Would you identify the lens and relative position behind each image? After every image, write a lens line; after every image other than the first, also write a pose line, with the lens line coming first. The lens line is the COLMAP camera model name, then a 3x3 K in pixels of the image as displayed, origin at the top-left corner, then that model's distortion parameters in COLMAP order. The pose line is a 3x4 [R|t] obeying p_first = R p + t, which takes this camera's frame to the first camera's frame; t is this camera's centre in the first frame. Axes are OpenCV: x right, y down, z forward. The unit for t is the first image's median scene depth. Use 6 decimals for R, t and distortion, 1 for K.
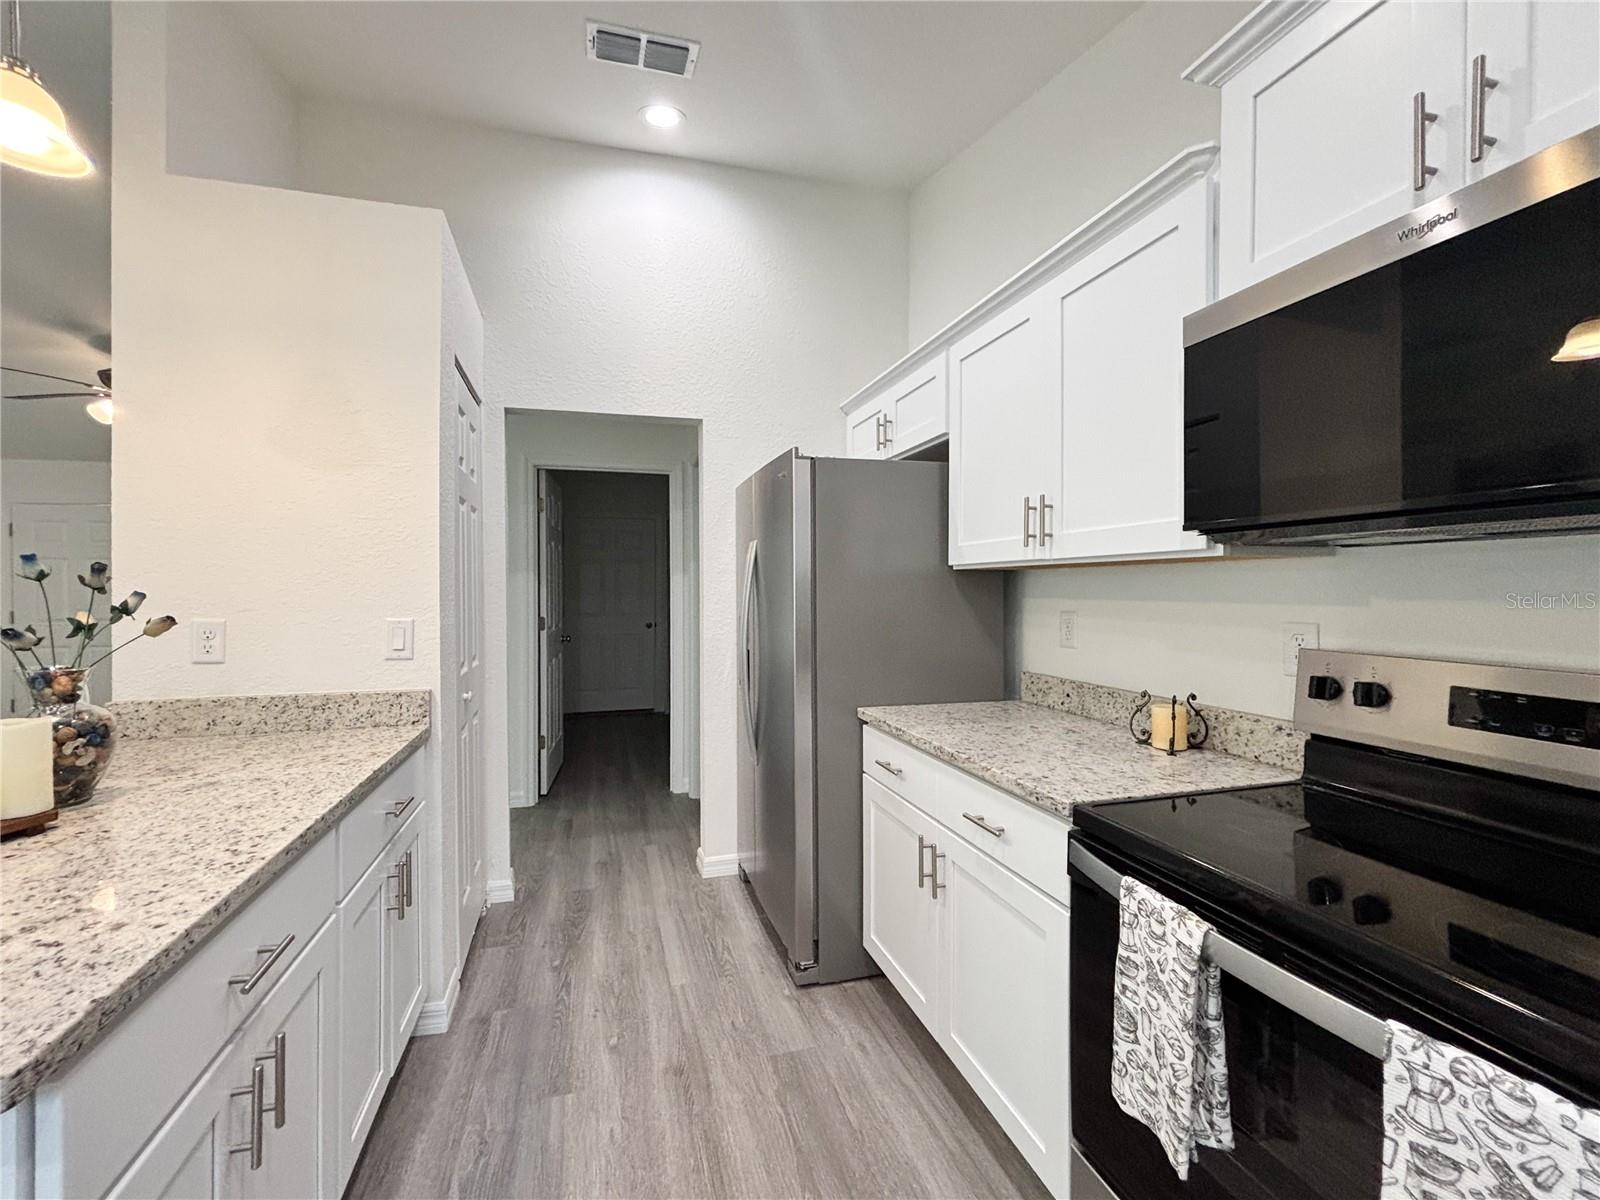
lens RADIAL K [[655.9, 0, 765.0], [0, 655.9, 592.9], [0, 0, 1]] dist [0.002690, -0.000236]
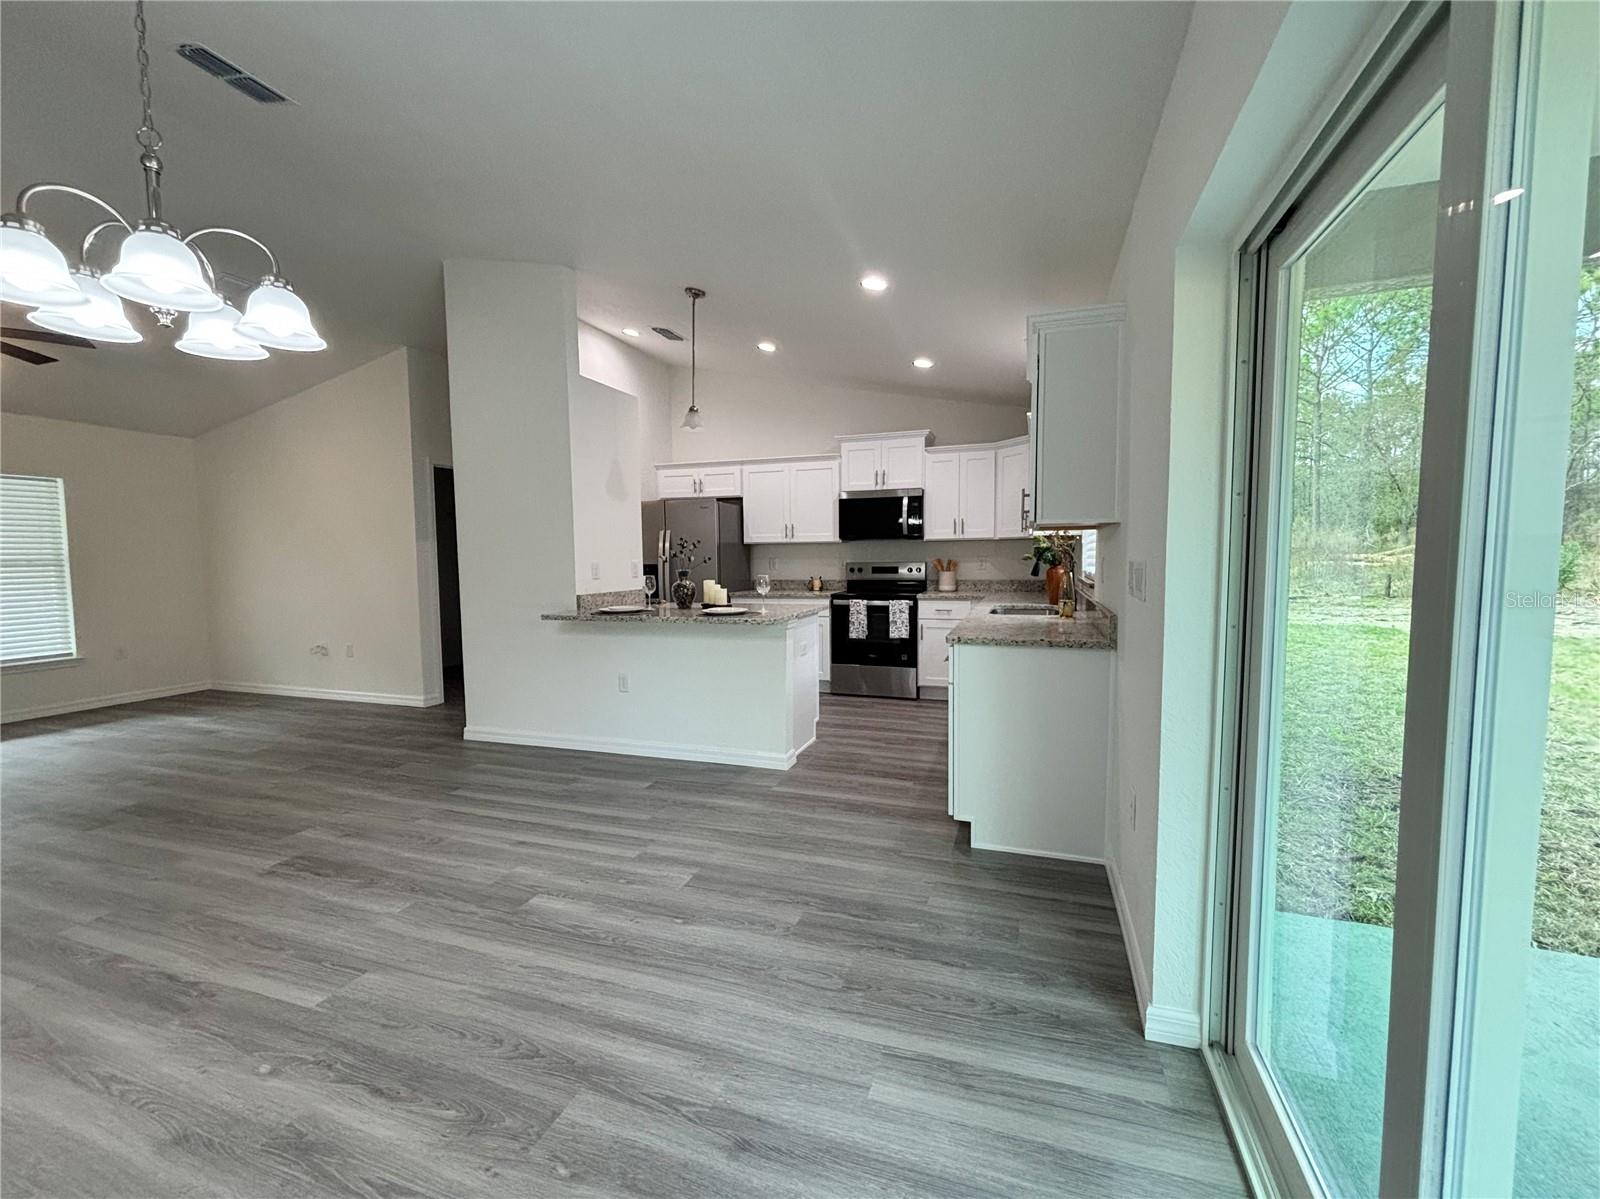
lens RADIAL K [[663.1, 0, 800.0], [0, 663.1, 599.5], [0, 0, 1]] dist [0.008031, -0.000143]
pose [[0.552991, -0.059978, 0.831026, -3.451747], [0.014685, 0.997952, 0.062254, 0.053229], [-0.833058, -0.022223, 0.552739, -1.397489]]
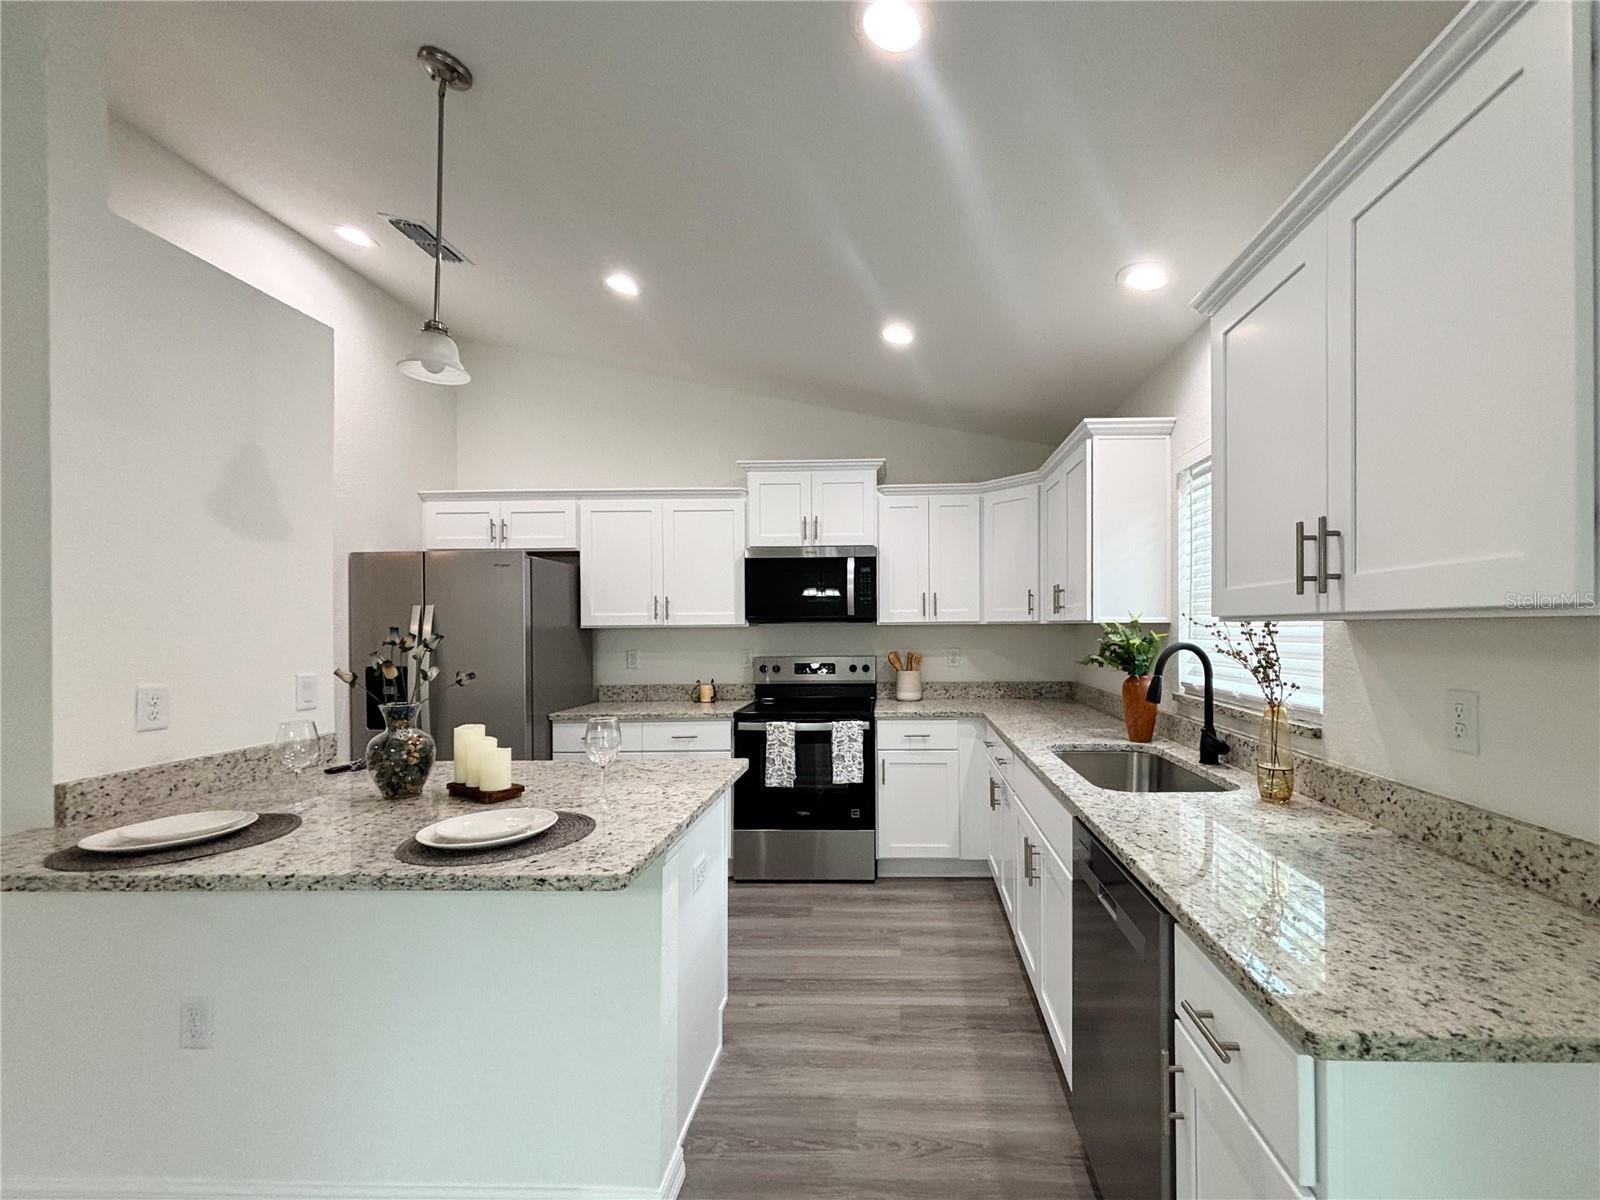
lens RADIAL K [[676.5, 0, 874.6], [0, 676.5, 619.7], [0, 0, 1]] dist [0.007985, -0.000052]
pose [[0.281634, 0.008891, 0.959481, -2.094370], [0.013884, 0.999815, -0.013341, -0.037849], [-0.959421, 0.017079, 0.281459, -0.423046]]
